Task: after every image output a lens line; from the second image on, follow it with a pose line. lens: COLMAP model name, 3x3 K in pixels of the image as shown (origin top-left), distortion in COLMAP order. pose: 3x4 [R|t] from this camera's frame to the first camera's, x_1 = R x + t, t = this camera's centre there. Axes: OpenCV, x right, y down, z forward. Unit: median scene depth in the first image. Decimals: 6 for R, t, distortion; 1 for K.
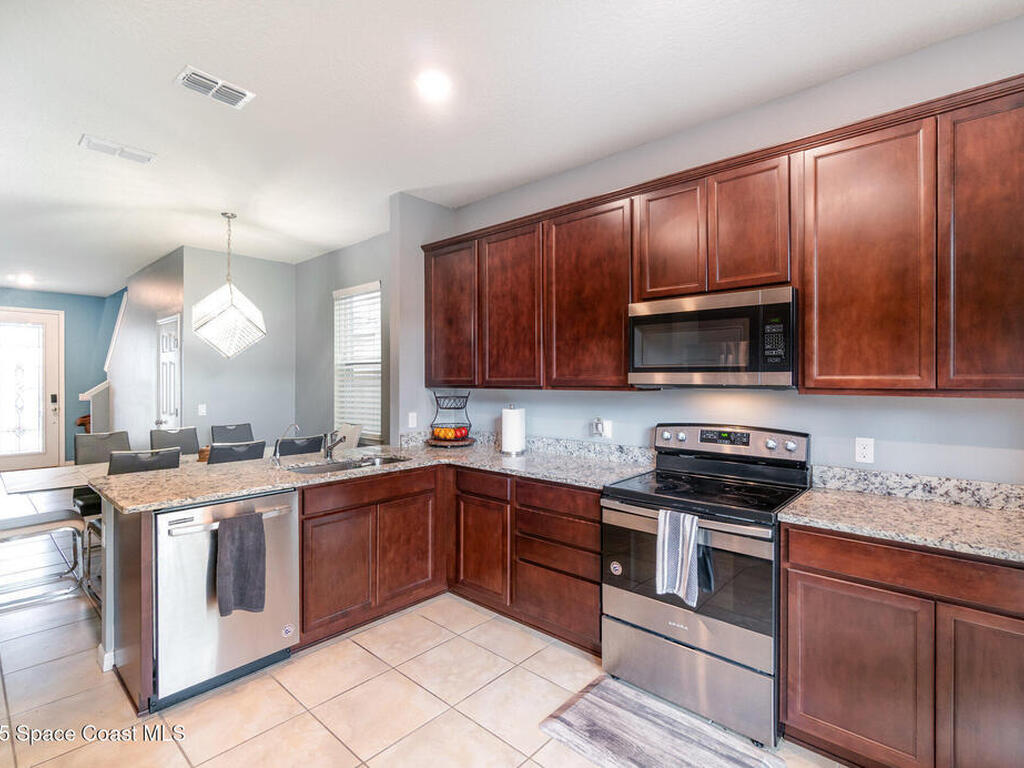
lens RADIAL K [[502.2, 0, 505.2], [0, 502.2, 364.5], [0, 0, 1]] dist [-0.000300, 0.000179]
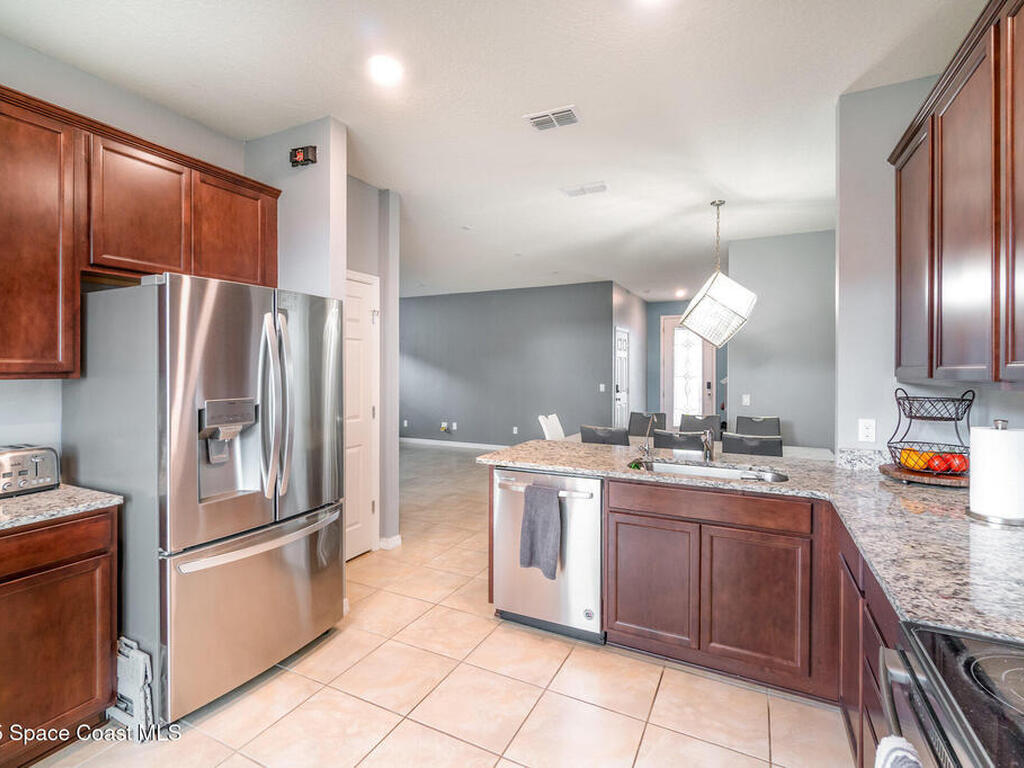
lens RADIAL K [[502.2, 0, 505.2], [0, 502.2, 364.5], [0, 0, 1]] dist [-0.000300, 0.000179]
pose [[0.254229, -0.011130, -0.967080, 0.330229], [0.028454, 0.999587, -0.004024, 0.013115], [0.966725, -0.026494, 0.254441, 0.376218]]
